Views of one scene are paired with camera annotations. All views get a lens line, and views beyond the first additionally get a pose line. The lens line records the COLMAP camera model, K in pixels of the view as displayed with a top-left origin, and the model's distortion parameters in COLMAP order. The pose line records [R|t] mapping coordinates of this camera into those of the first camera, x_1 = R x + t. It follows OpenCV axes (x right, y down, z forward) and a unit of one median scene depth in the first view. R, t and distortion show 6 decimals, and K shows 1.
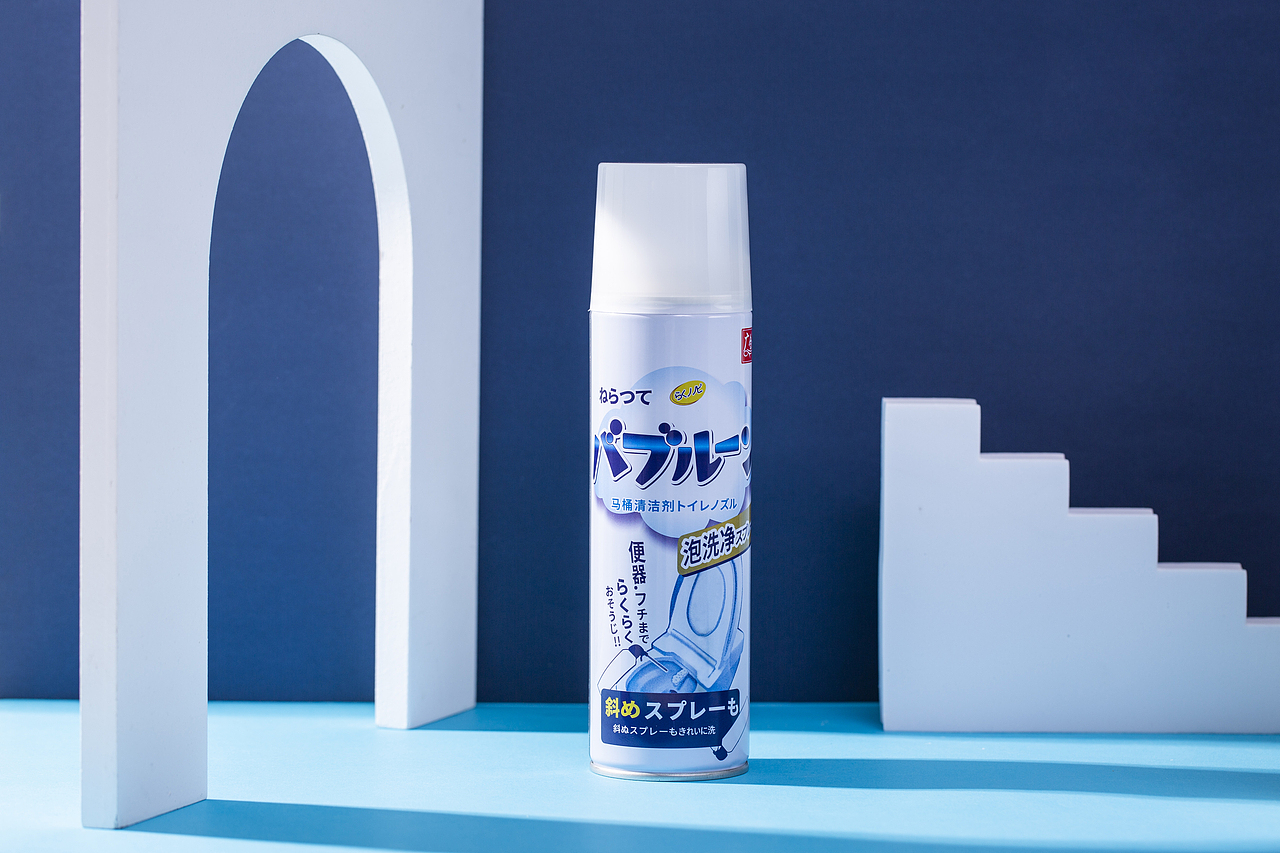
lens RADIAL K [[4125.3, 0, 640.0], [0, 4125.3, 426.5], [0, 0, 1]] dist [0.001186, 0.129189]
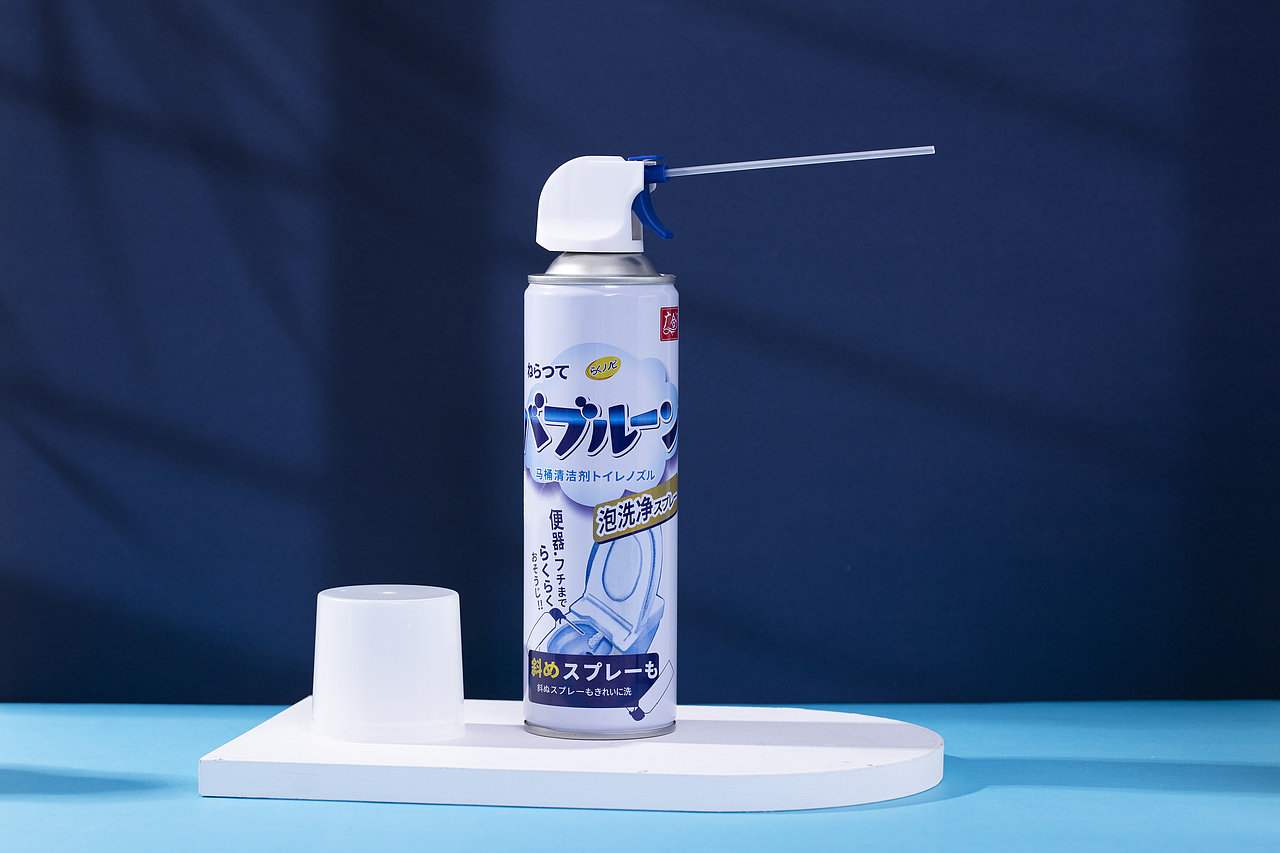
lens RADIAL K [[4125.3, 0, 640.0], [0, 4125.3, 426.5], [0, 0, 1]] dist [0.001186, 0.129189]
pose [[0.983959, 0.011960, -0.177996, 0.206339], [-0.012740, 0.999914, -0.003237, 0.009848], [0.177942, 0.005453, 0.984026, -0.028336]]
